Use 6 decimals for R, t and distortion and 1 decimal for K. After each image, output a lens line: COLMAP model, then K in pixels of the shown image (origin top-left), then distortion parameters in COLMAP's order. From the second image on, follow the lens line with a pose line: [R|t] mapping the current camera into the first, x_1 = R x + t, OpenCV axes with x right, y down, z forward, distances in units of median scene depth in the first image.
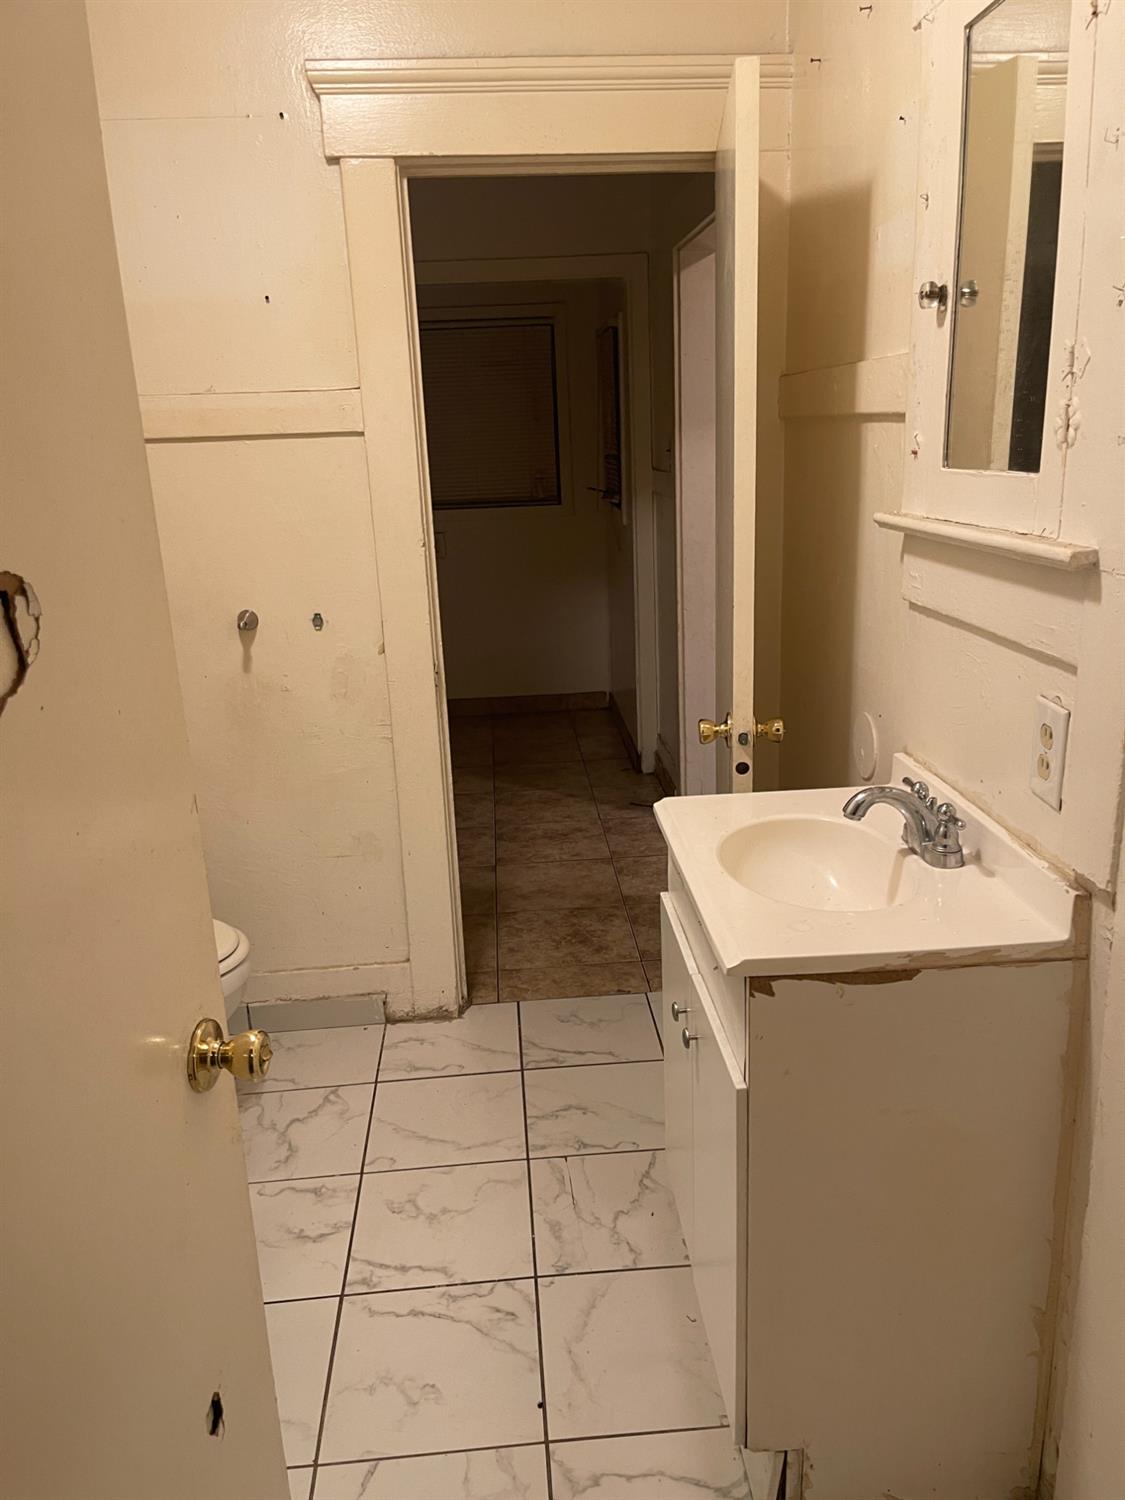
lens RADIAL K [[1134.5, 0, 572.5], [0, 1134.5, 762.4], [0, 0, 1]] dist [0.069127, -0.092733]
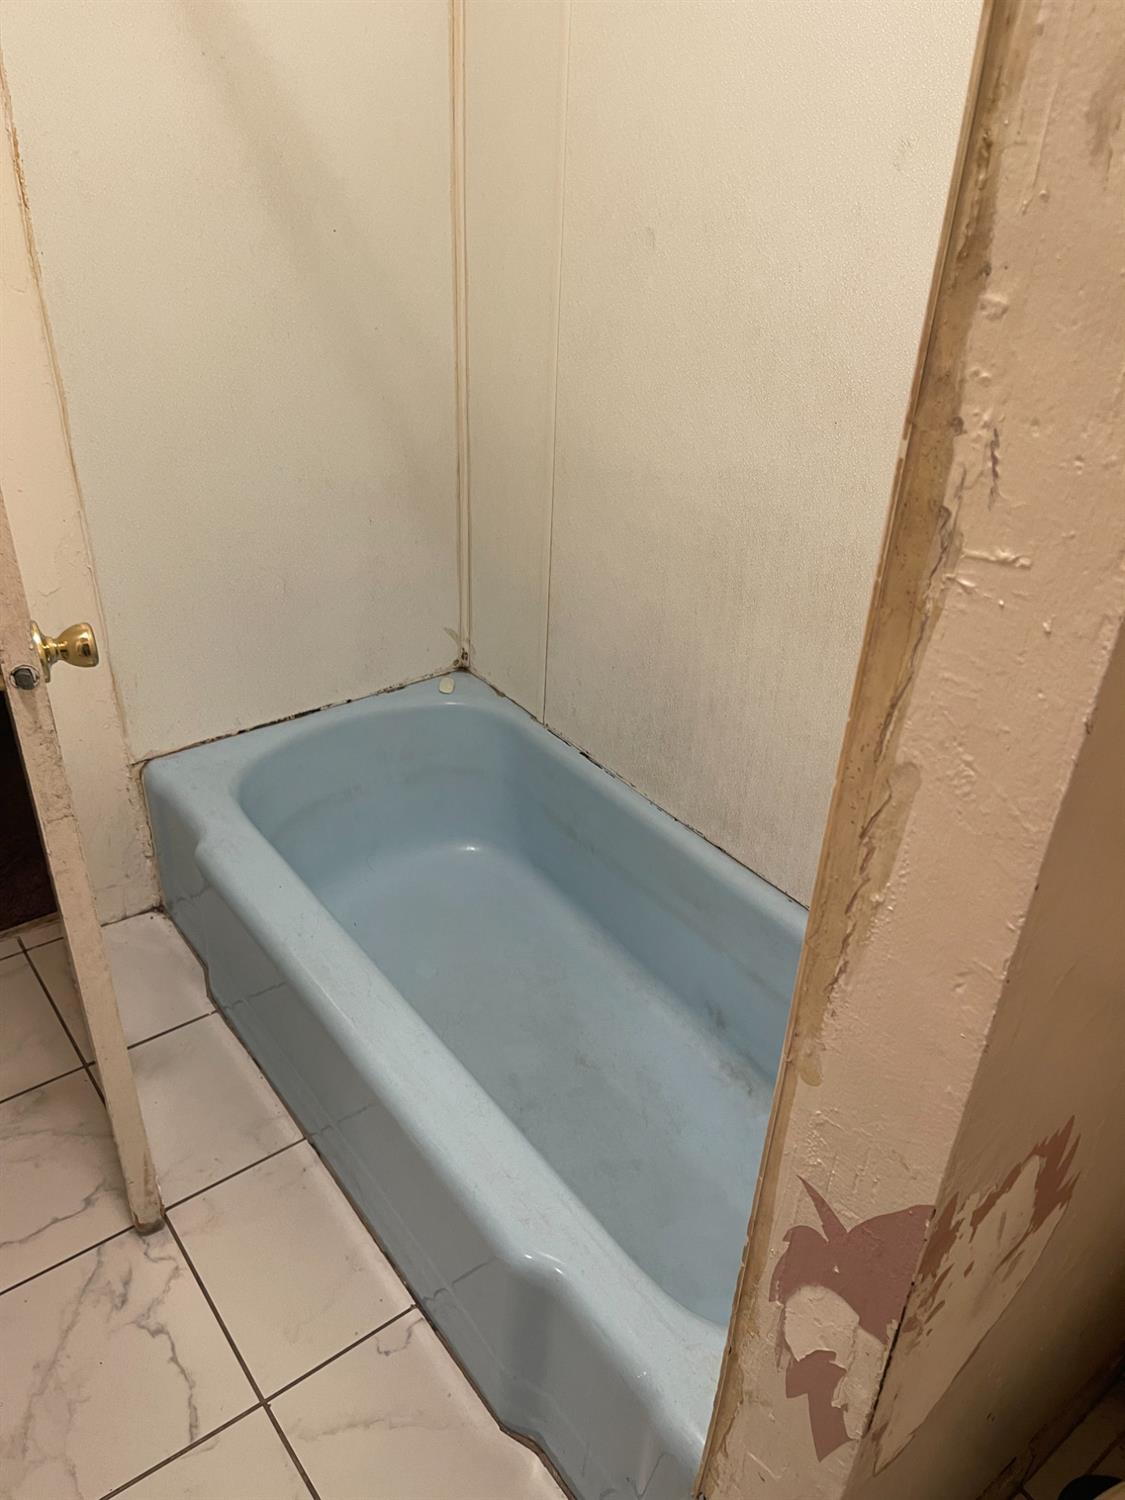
lens RADIAL K [[1134.5, 0, 564.0], [0, 1134.5, 757.1], [0, 0, 1]] dist [0.069127, -0.092733]
pose [[-0.840617, 0.289061, -0.458046, -0.100467], [-0.160234, 0.675108, 0.720107, -0.230025], [0.517386, 0.678729, -0.521190, 0.783780]]
